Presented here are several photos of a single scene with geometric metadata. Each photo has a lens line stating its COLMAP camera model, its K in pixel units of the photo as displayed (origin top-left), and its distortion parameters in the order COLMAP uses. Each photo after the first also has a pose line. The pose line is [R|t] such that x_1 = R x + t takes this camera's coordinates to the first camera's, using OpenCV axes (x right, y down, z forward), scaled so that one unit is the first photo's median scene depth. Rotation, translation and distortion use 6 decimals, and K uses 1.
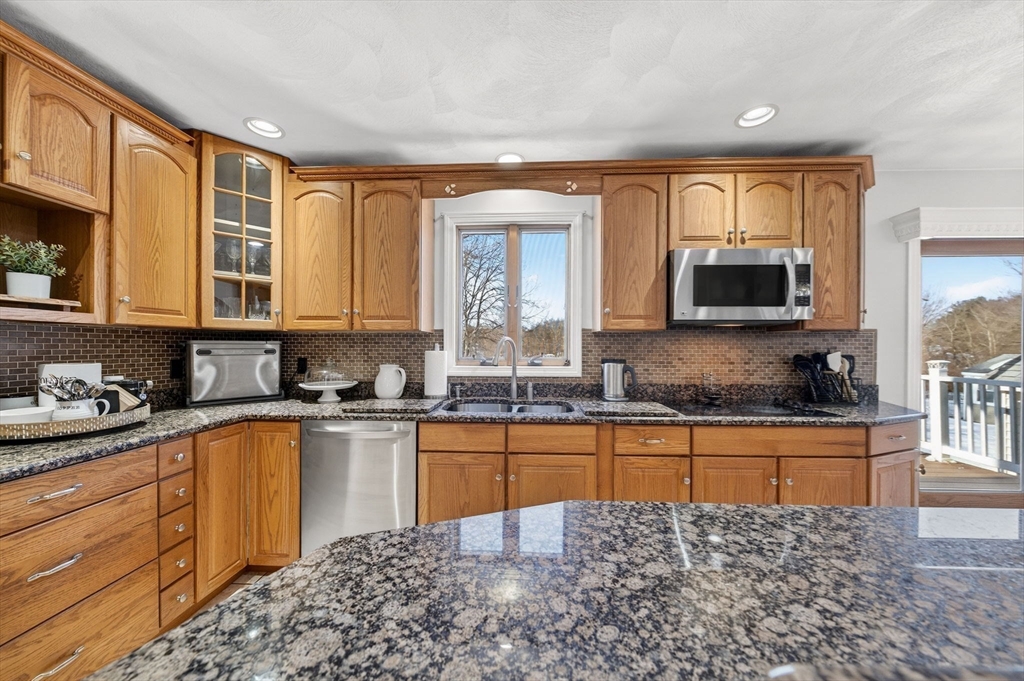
lens RADIAL K [[361.8, 0, 513.5], [0, 361.8, 343.0], [0, 0, 1]] dist [-0.000295, -0.000034]
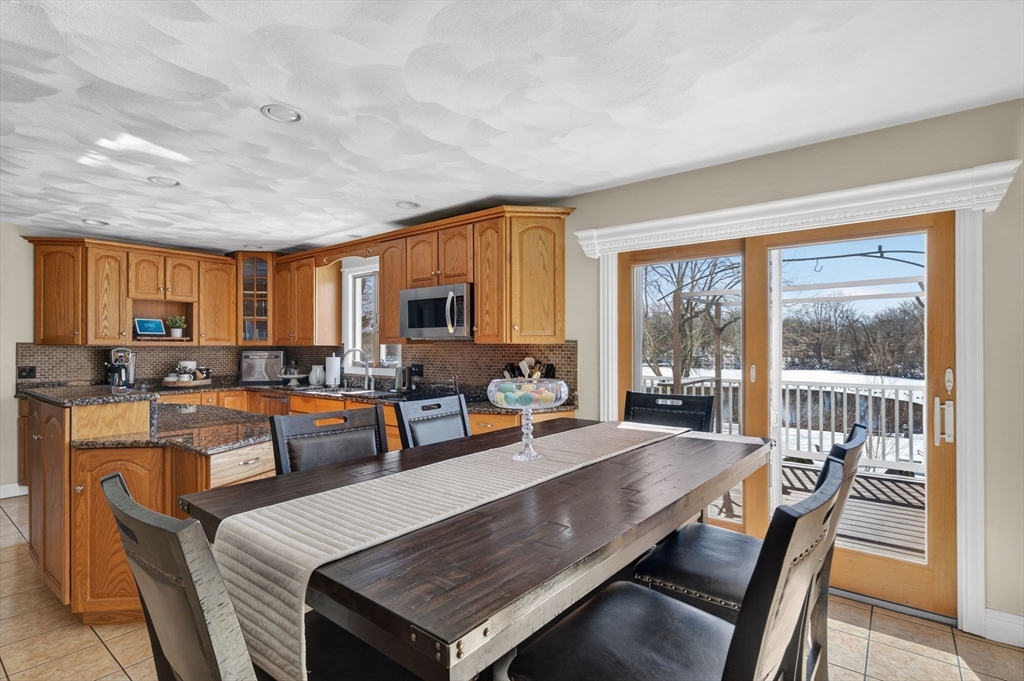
lens RADIAL K [[521.6, 0, 509.3], [0, 521.6, 344.4], [0, 0, 1]] dist [0.001474, 0.001374]
pose [[0.797290, -0.005544, -0.603571, 2.010657], [0.009443, 0.999950, 0.003289, -0.039033], [0.603523, -0.008321, 0.797302, -0.421632]]
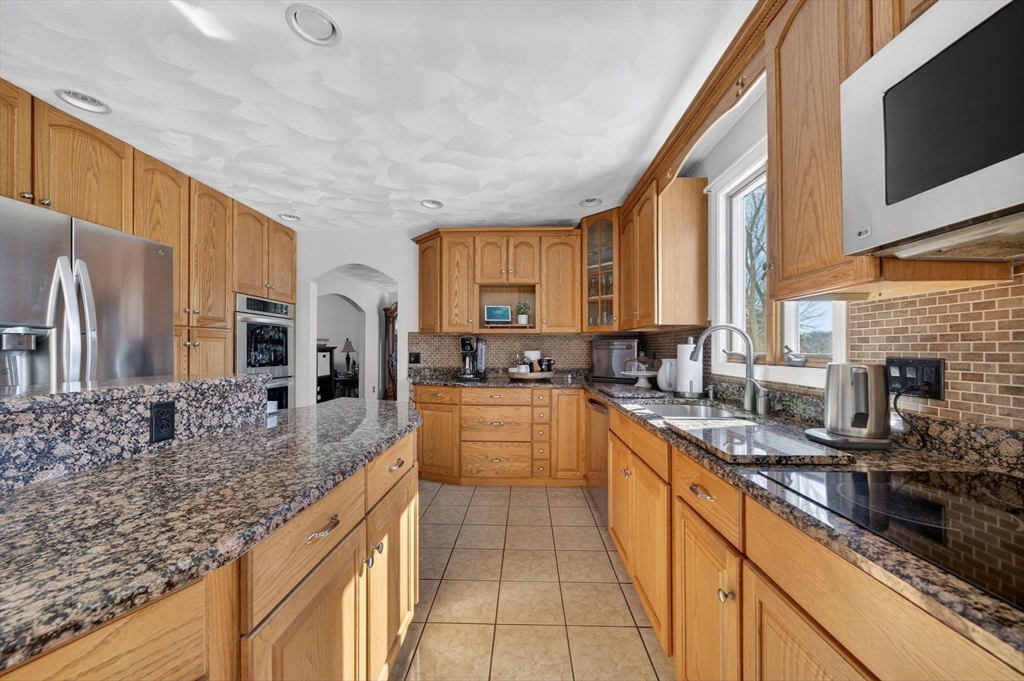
lens RADIAL K [[375.1, 0, 514.2], [0, 375.1, 342.6], [0, 0, 1]] dist [0.000225, 0.000030]
pose [[0.005326, -0.022242, -0.999738, 0.828748], [0.007028, 0.999729, -0.022204, 0.038736], [0.999961, -0.006907, 0.005481, 0.599736]]
